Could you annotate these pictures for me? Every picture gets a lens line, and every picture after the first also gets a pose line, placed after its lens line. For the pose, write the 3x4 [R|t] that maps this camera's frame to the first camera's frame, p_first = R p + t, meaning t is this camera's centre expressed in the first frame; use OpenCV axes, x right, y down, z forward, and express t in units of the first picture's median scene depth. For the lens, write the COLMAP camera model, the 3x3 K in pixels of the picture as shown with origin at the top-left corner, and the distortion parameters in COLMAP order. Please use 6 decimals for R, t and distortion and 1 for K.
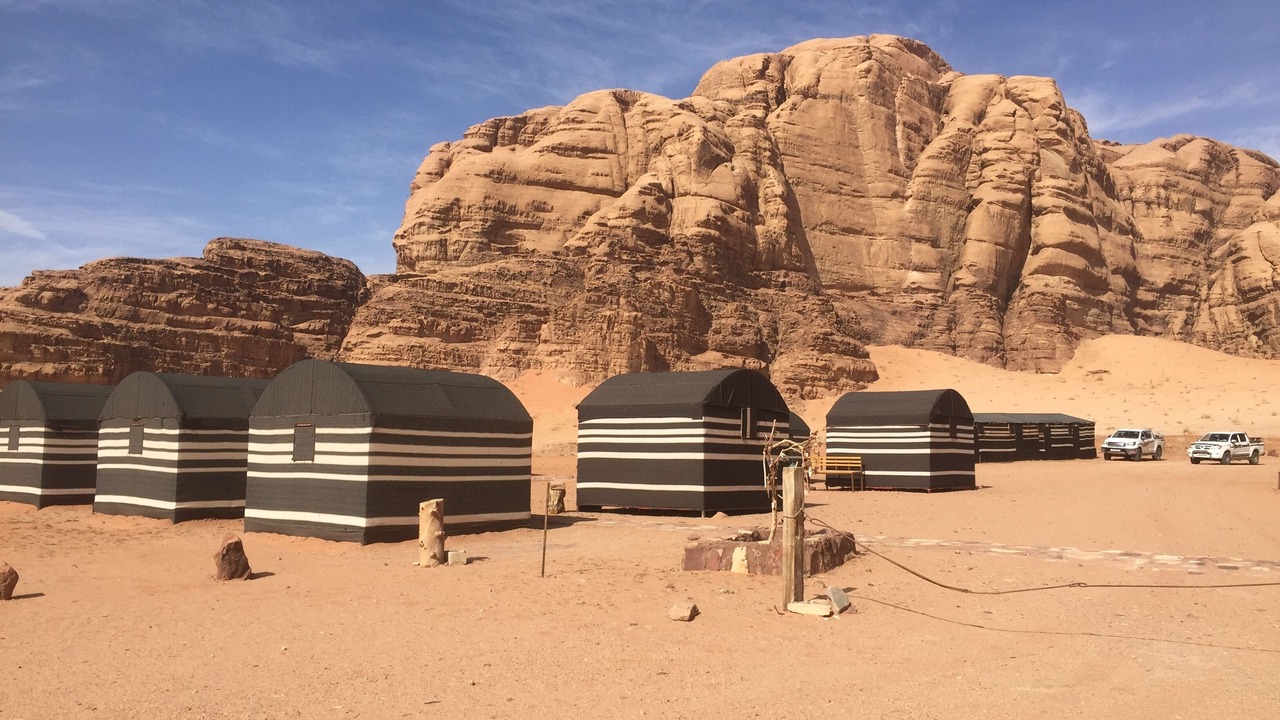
lens RADIAL K [[1090.0, 0, 634.5], [0, 1090.0, 362.5], [0, 0, 1]] dist [0.082647, -0.093865]
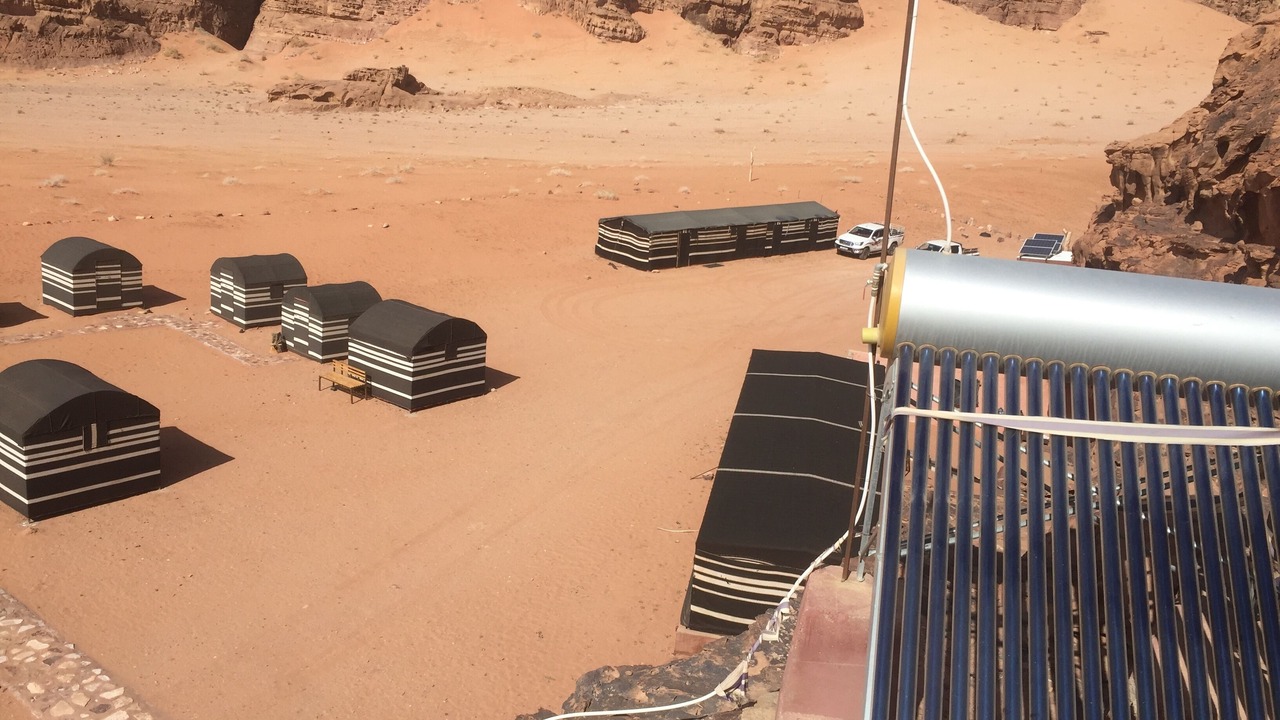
lens RADIAL K [[1087.4, 0, 634.1], [0, 1087.4, 358.6], [0, 0, 1]] dist [0.091724, -0.115989]
pose [[0.996786, 0.078916, 0.013780, 0.036007], [-0.078893, 0.937119, 0.339978, -0.025781], [0.013916, -0.339972, 0.940333, -0.004779]]
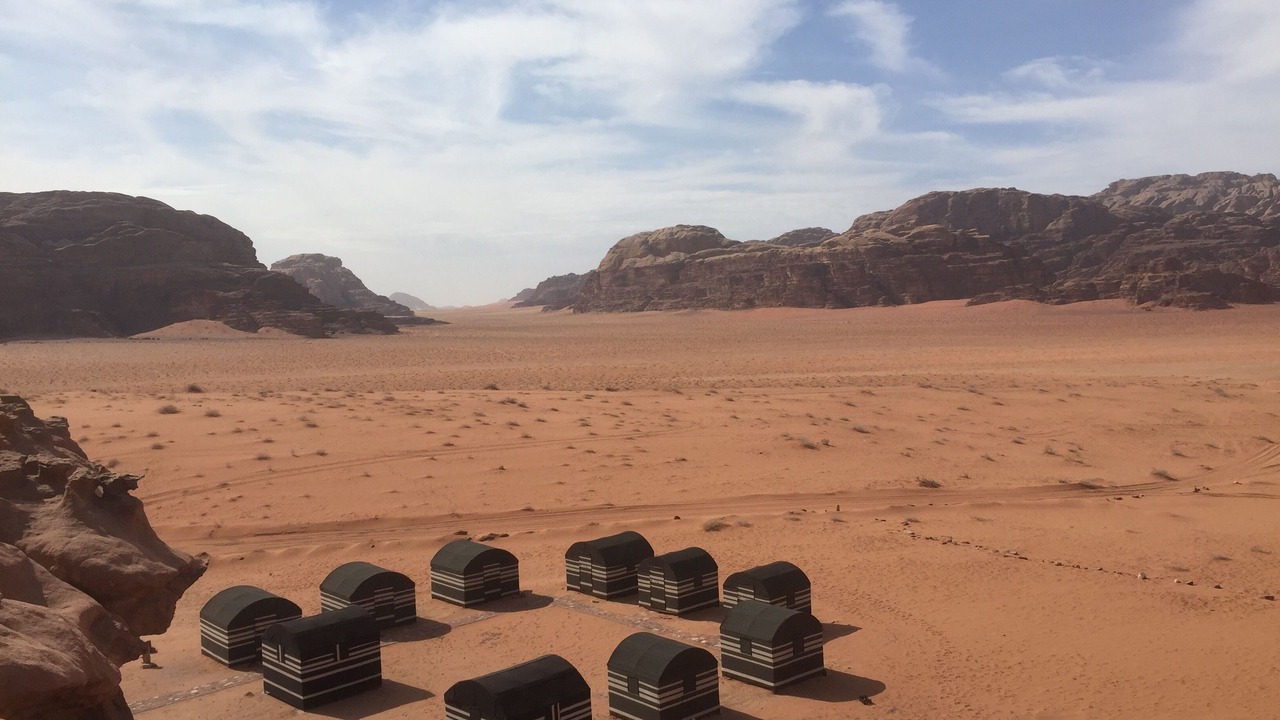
lens RADIAL K [[1090.0, 0, 634.5], [0, 1090.0, 362.5], [0, 0, 1]] dist [0.082647, -0.093865]
pose [[-0.140670, 0.039725, -0.989259, 0.099435], [0.119951, 0.992518, 0.022799, -0.021683], [0.982763, -0.115455, -0.144382, 0.103493]]
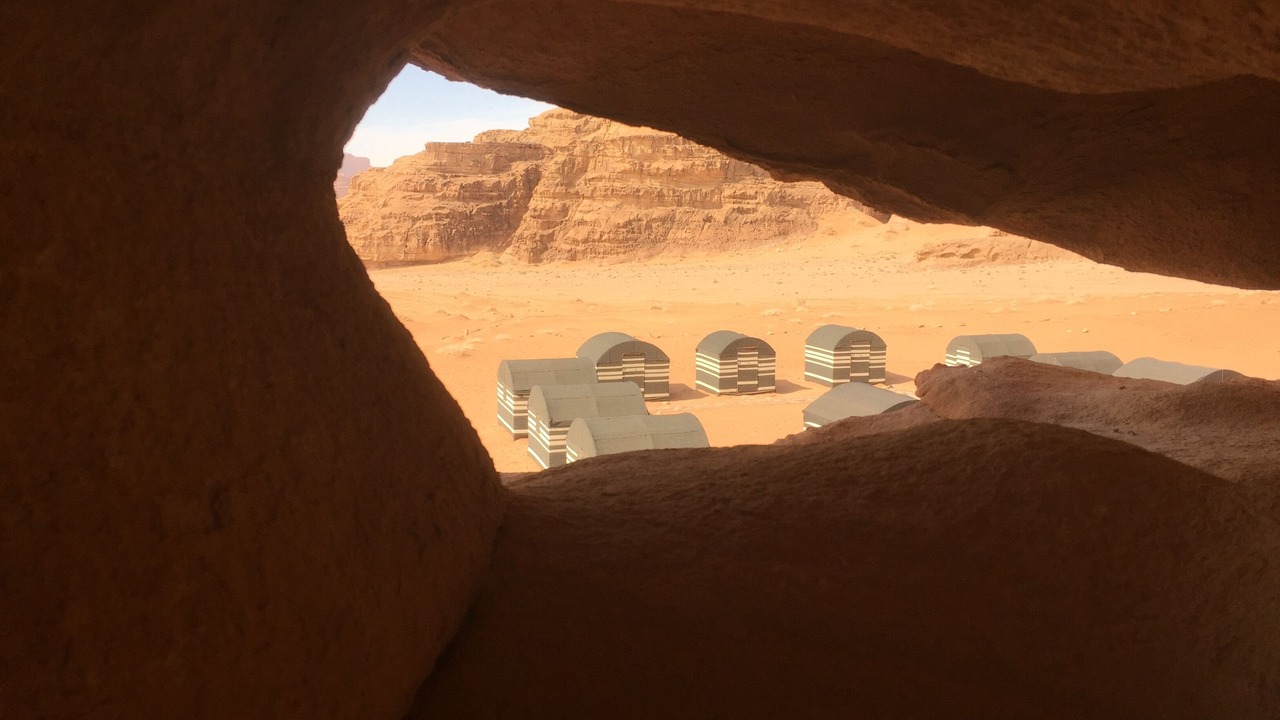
lens RADIAL K [[1090.5, 0, 633.1], [0, 1090.5, 361.4], [0, 0, 1]] dist [0.055465, -0.004456]
pose [[0.852389, 0.064325, -0.518936, 0.027950], [0.049183, 0.978143, 0.202033, -0.018168], [0.520589, -0.197734, 0.830595, -0.016559]]
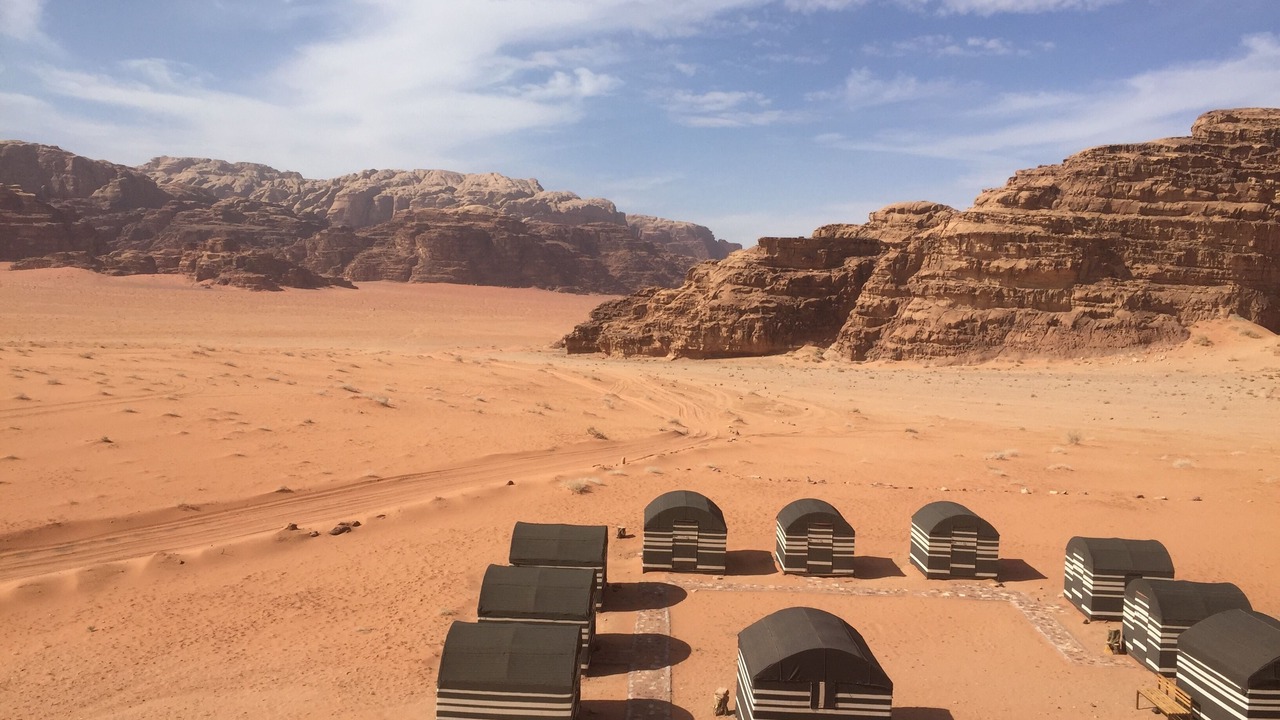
lens RADIAL K [[1087.4, 0, 634.1], [0, 1087.4, 358.6], [0, 0, 1]] dist [0.091724, -0.115989]
pose [[0.635088, 0.061525, -0.769985, 0.045642], [0.036509, 0.993318, 0.109483, -0.023133], [0.771576, -0.097643, 0.628599, 0.008748]]
